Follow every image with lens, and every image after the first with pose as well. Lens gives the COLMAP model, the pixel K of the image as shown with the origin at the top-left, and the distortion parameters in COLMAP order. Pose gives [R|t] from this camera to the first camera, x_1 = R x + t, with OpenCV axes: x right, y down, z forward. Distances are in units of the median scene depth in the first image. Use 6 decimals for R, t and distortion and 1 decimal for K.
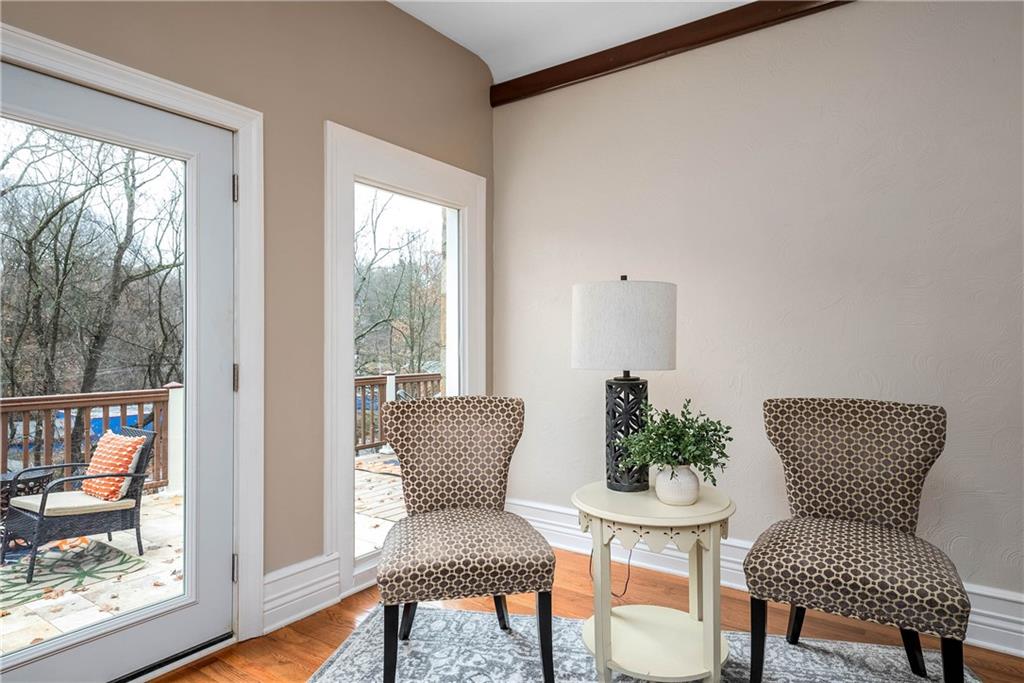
lens RADIAL K [[617.8, 0, 506.5], [0, 617.8, 341.8], [0, 0, 1]] dist [0.006105, 0.000325]
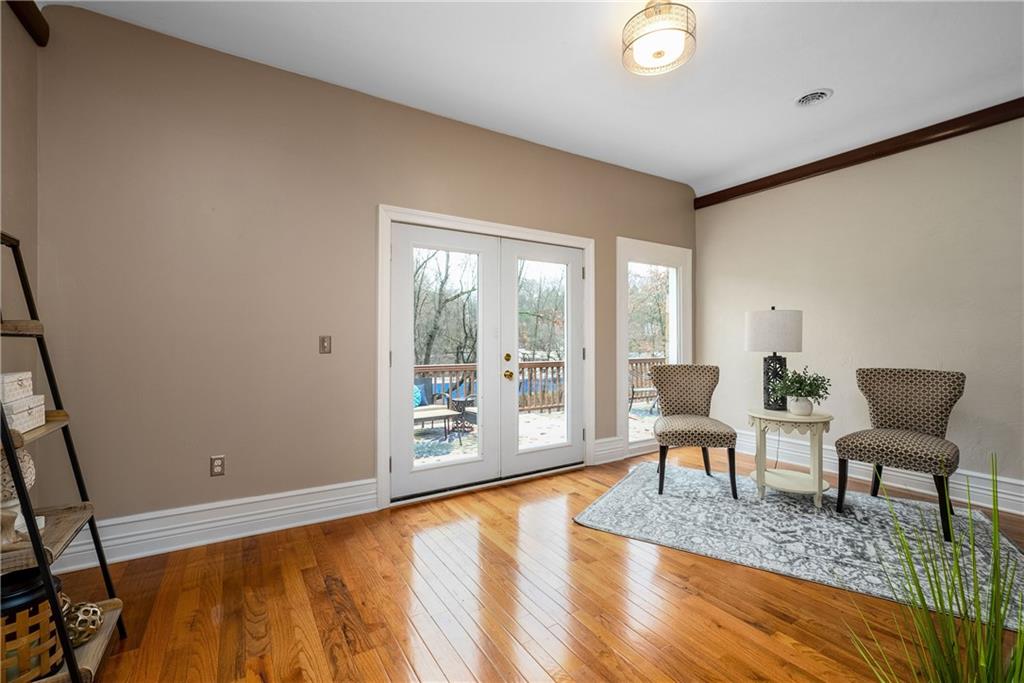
lens RADIAL K [[431.3, 0, 515.0], [0, 431.3, 340.0], [0, 0, 1]] dist [-0.009500, 0.000670]
pose [[0.928634, 0.000655, -0.370997, -0.079903], [0.000945, 0.999991, 0.004132, -0.001904], [0.370996, -0.004188, 0.928625, -0.665856]]
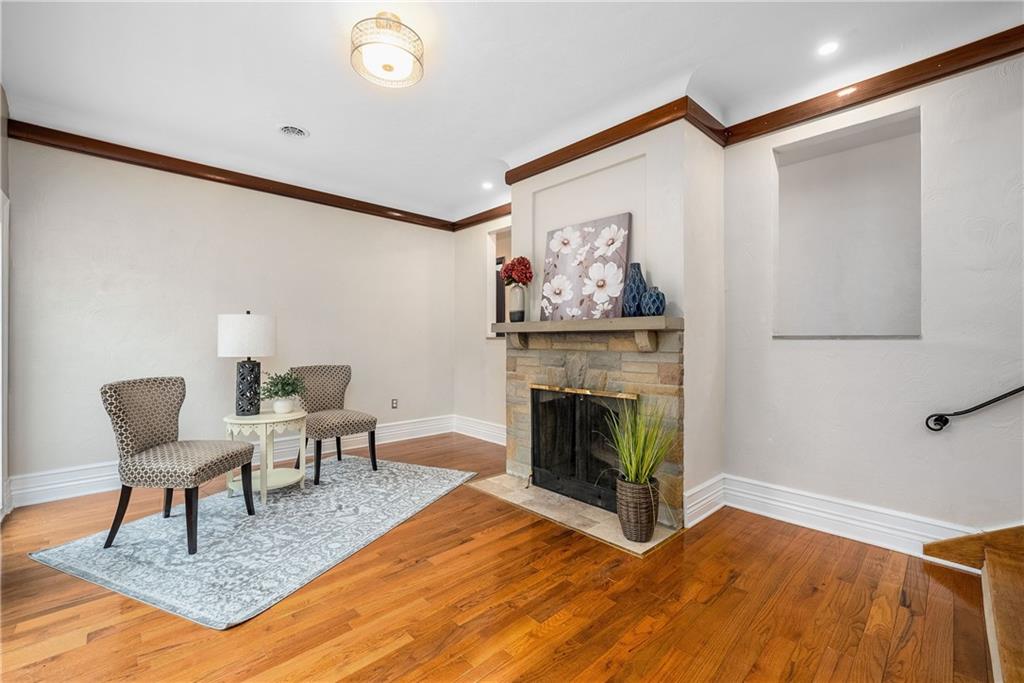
lens RADIAL K [[431.3, 0, 503.8], [0, 431.3, 341.3], [0, 0, 1]] dist [-0.009500, 0.000670]
pose [[0.199129, 0.002256, 0.979971, -1.041794], [-0.008778, 0.999961, -0.000518, -0.013353], [-0.979934, -0.008499, 0.199141, -0.121615]]
